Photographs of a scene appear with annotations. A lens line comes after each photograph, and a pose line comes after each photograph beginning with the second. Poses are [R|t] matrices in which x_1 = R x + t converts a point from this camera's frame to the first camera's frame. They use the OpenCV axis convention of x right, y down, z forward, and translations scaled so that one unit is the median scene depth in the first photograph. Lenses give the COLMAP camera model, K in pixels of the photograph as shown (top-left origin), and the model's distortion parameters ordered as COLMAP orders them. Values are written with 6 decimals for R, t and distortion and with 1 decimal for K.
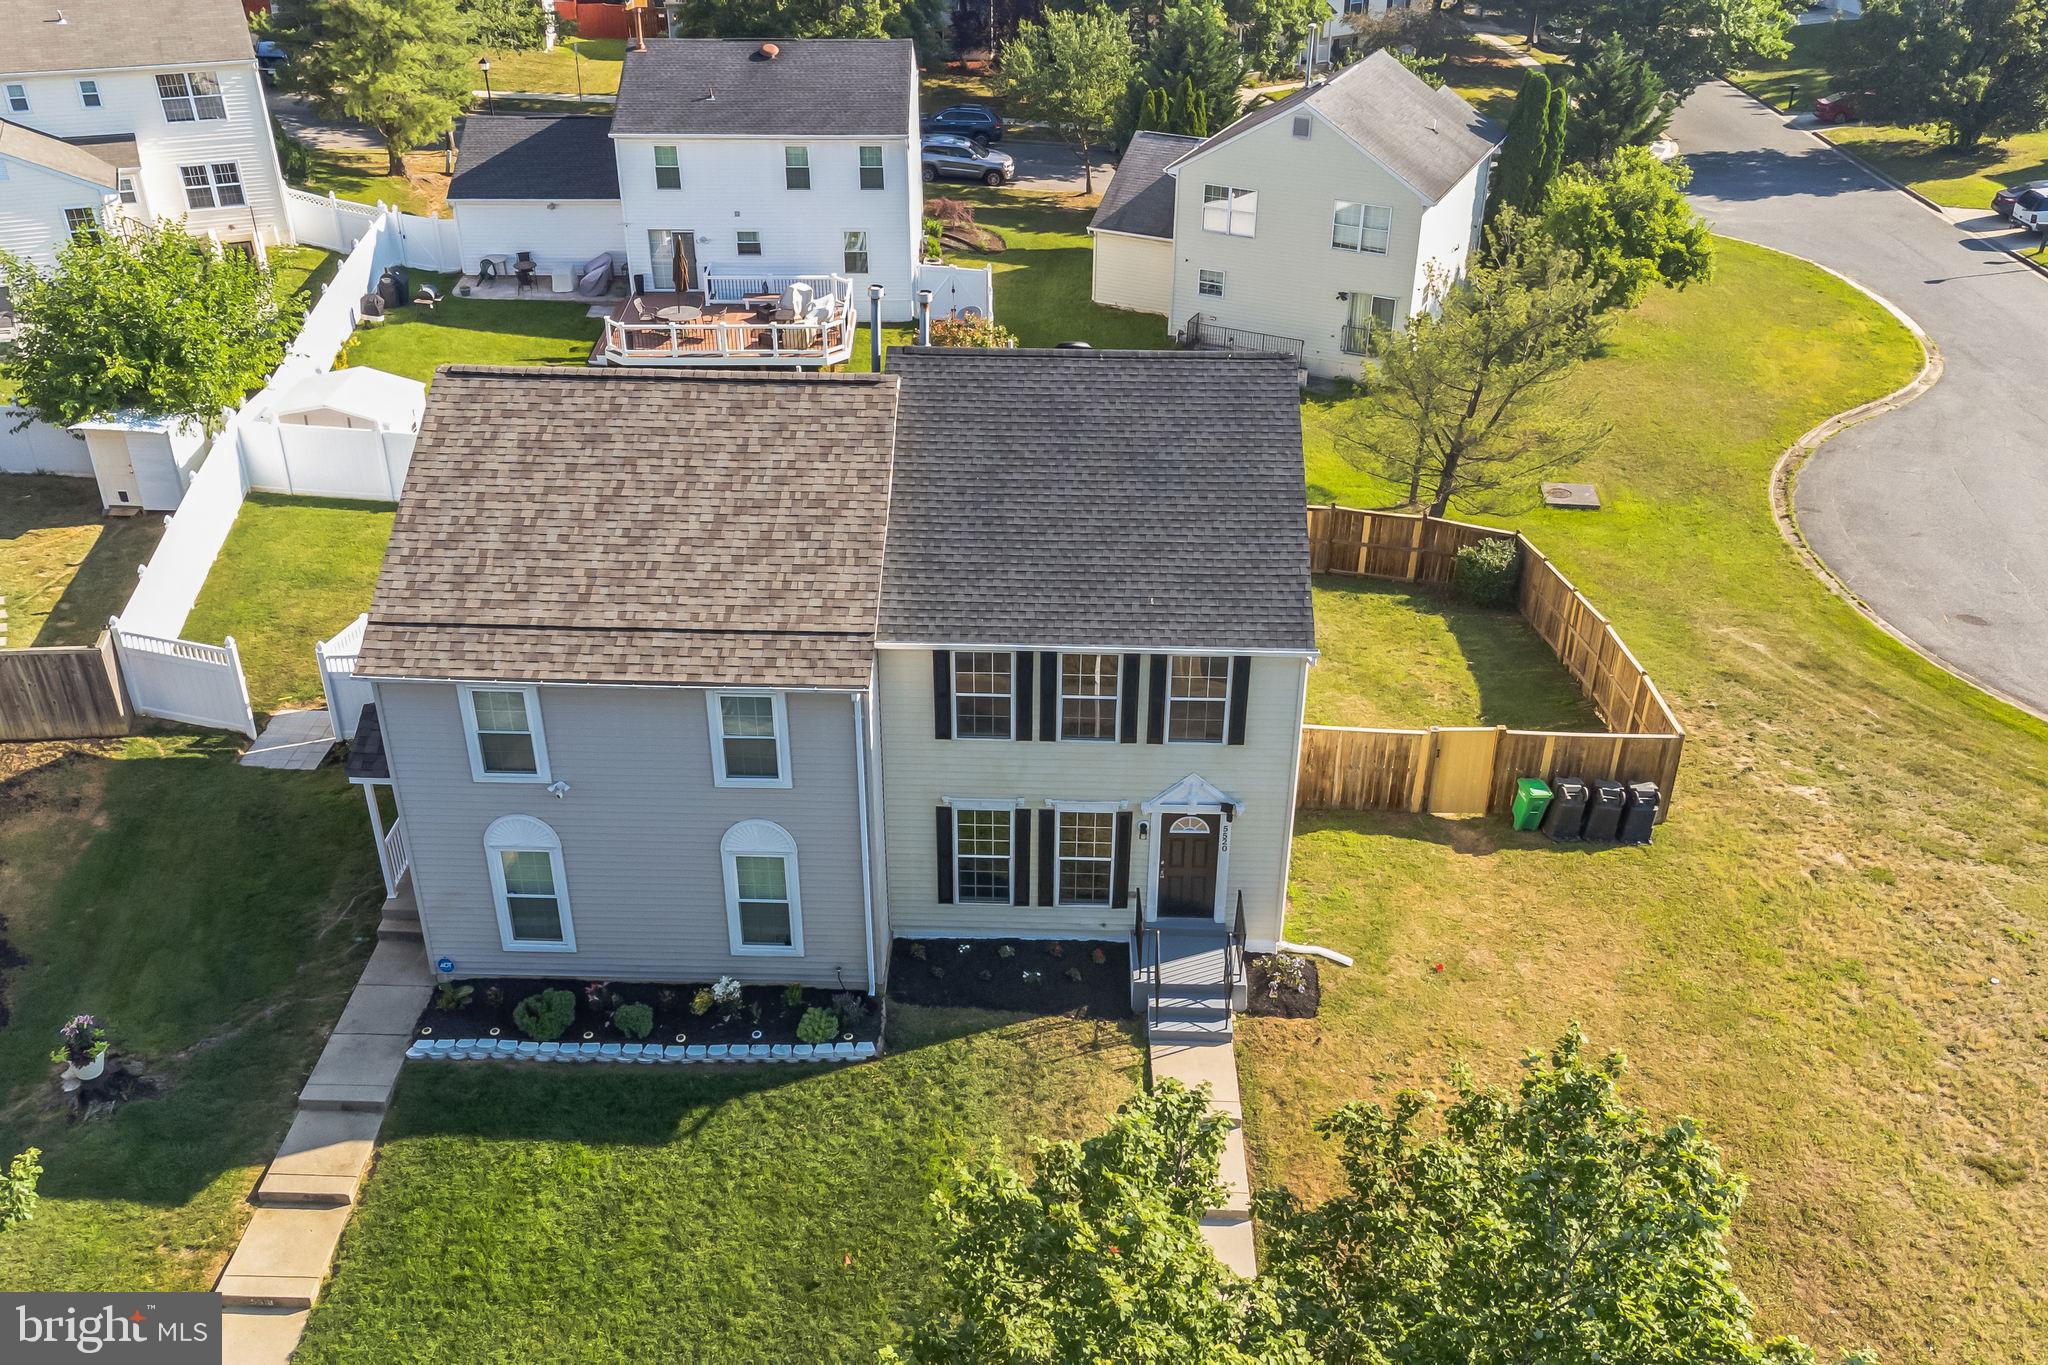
lens RADIAL K [[1805.9, 0, 1024.0], [0, 1805.9, 682.5], [0, 0, 1]] dist [0.047690, -0.003727]
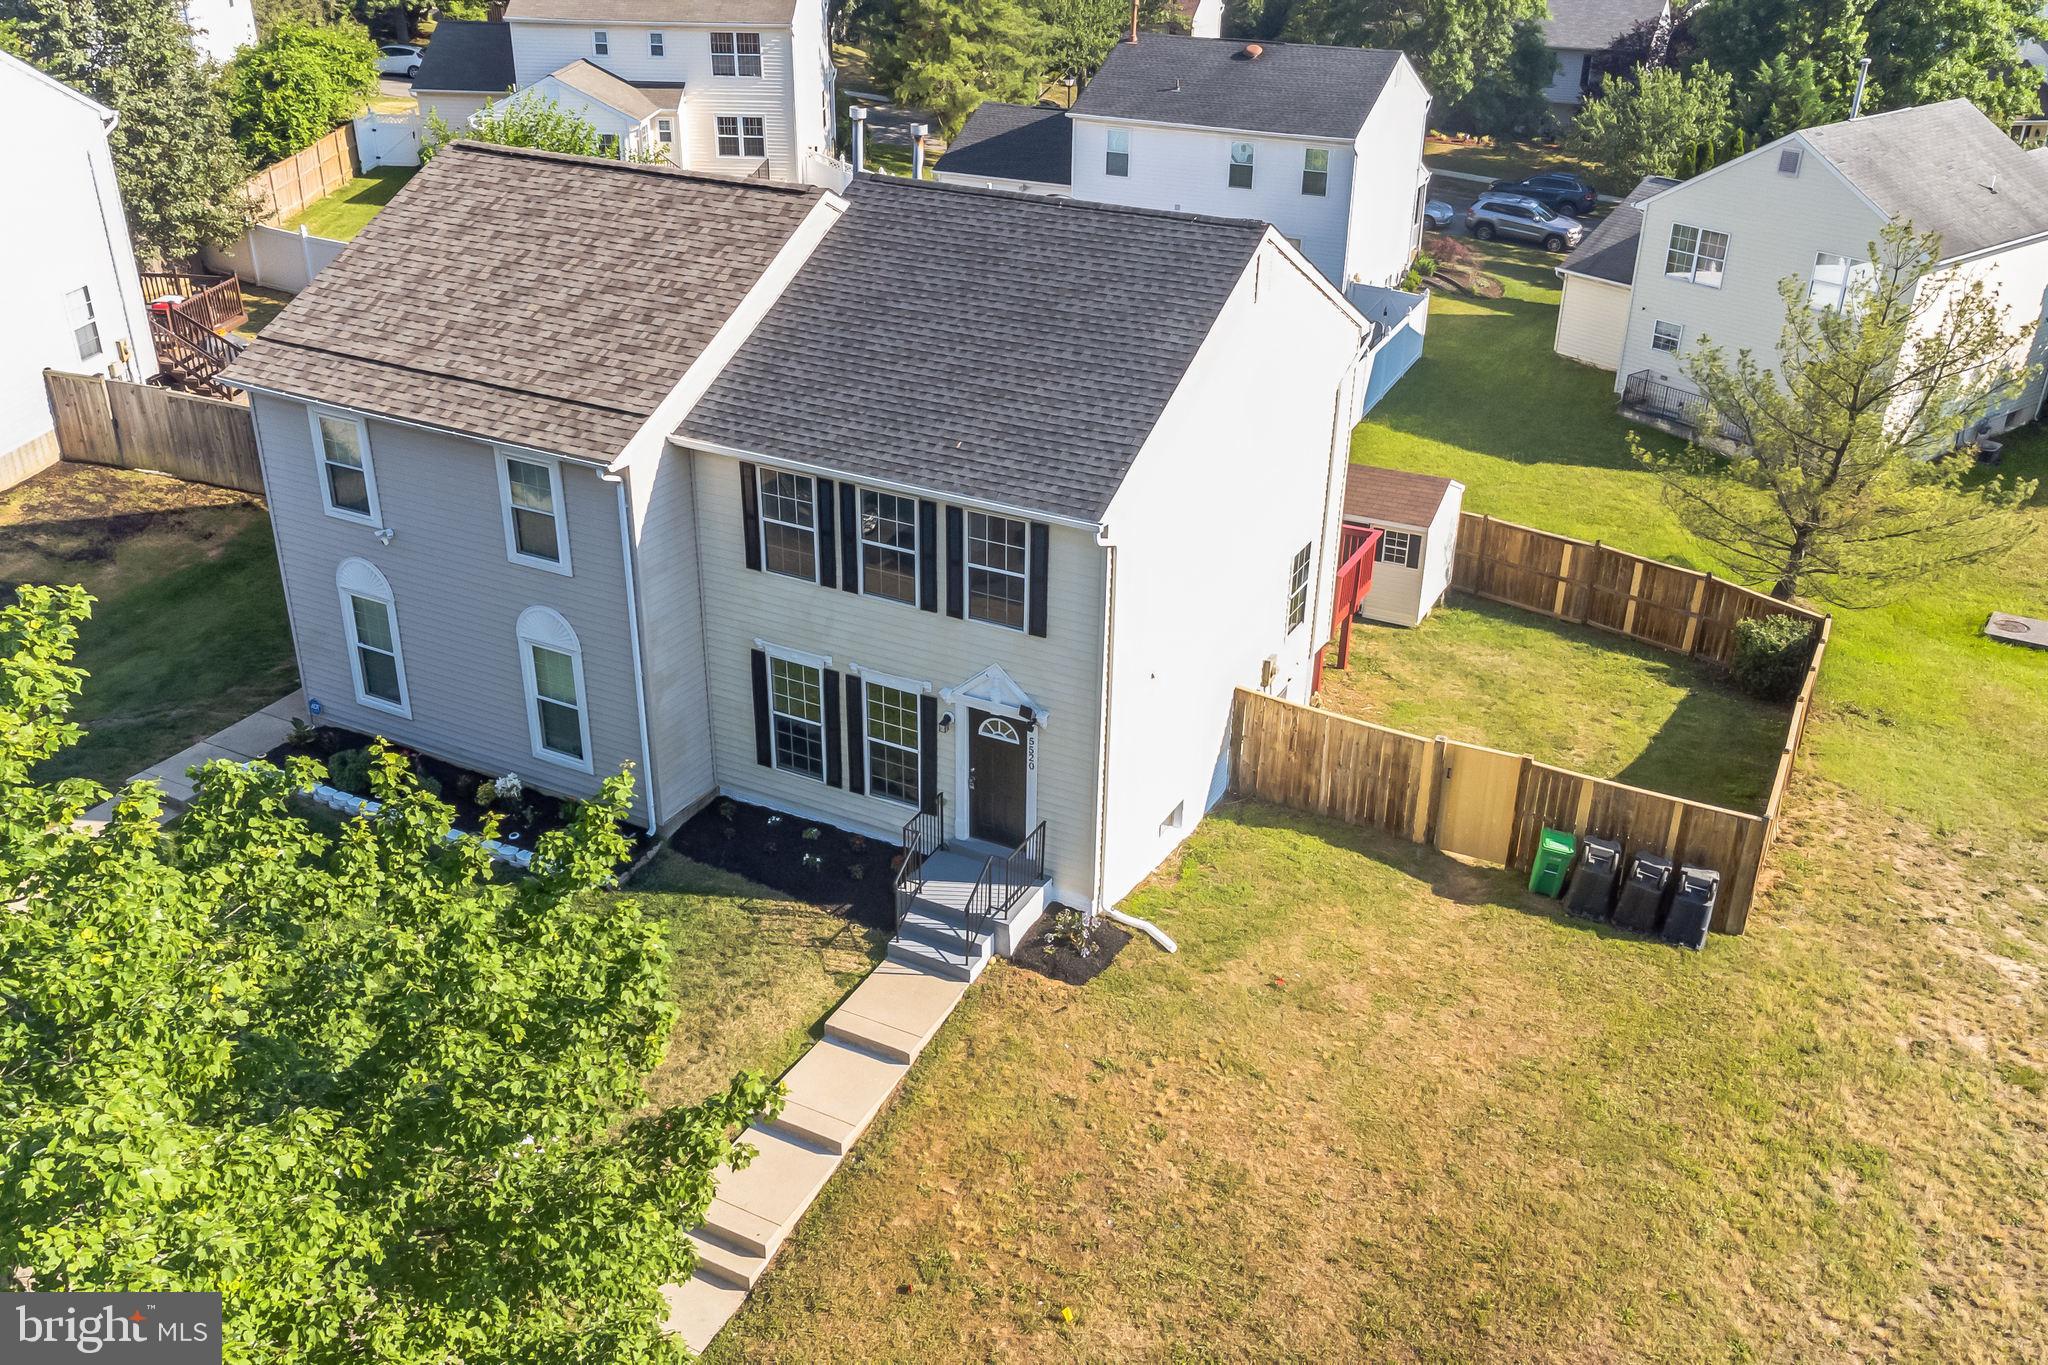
lens RADIAL K [[1805.9, 0, 1024.0], [0, 1805.9, 682.5], [0, 0, 1]] dist [0.047690, -0.003727]
pose [[0.898071, 0.203793, -0.389791, 0.390746], [-0.231680, 0.972462, -0.025357, 0.068732], [0.373890, 0.113079, 0.920554, 0.188898]]
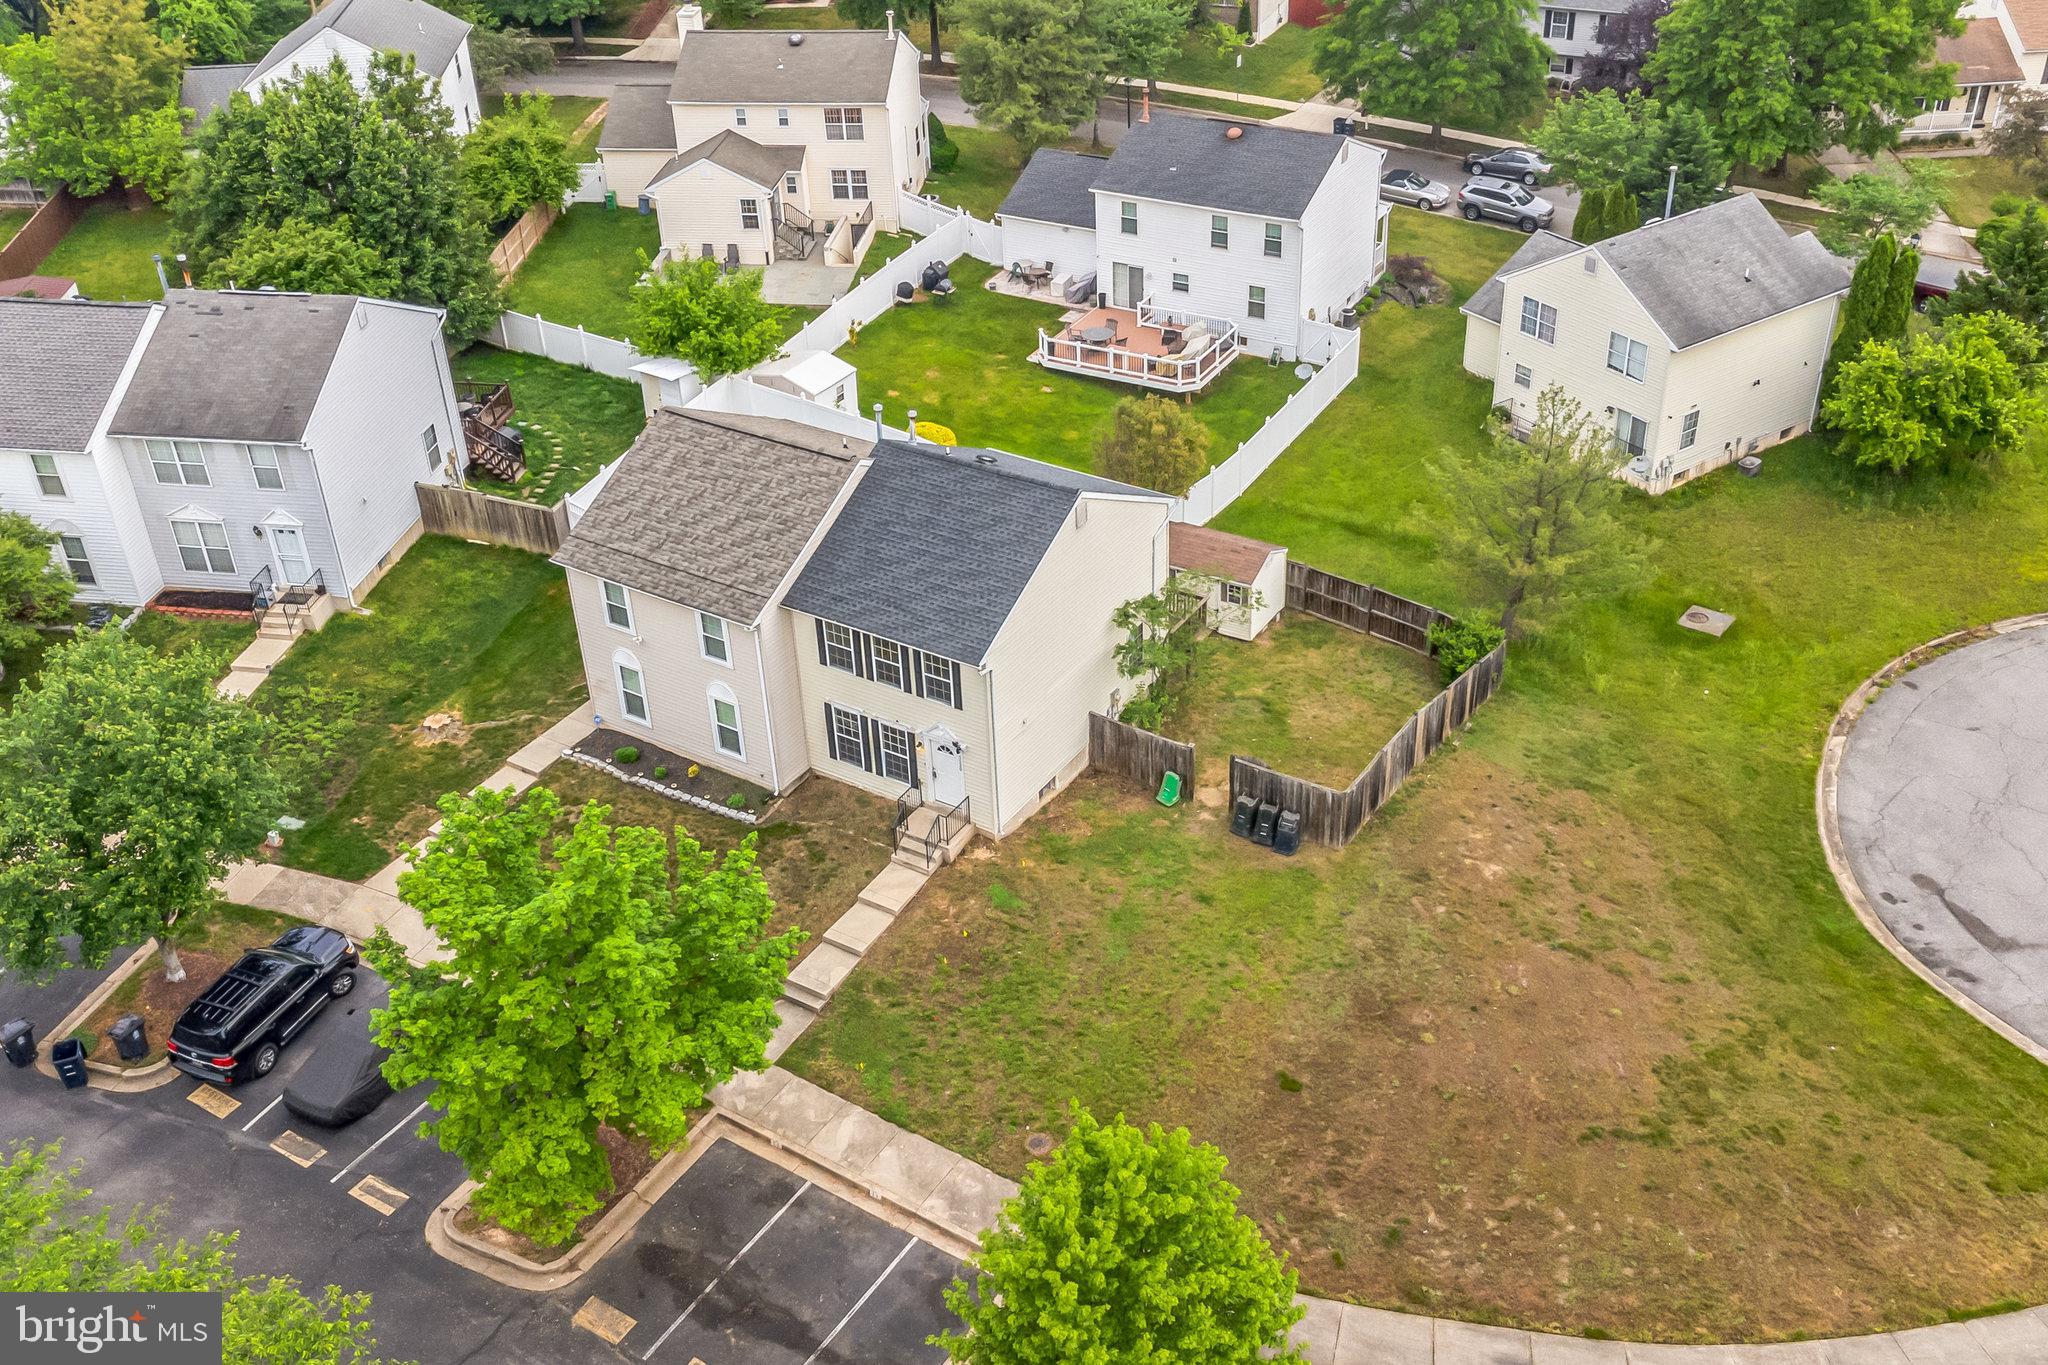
lens RADIAL K [[1977.2, 0, 1024.0], [0, 1977.2, 682.5], [0, 0, 1]] dist [0.078119, -0.144331]
pose [[0.857902, 0.248221, -0.449878, 0.888085], [-0.224642, 0.968651, 0.106070, -0.179598], [0.462104, 0.010064, 0.886769, -0.569557]]
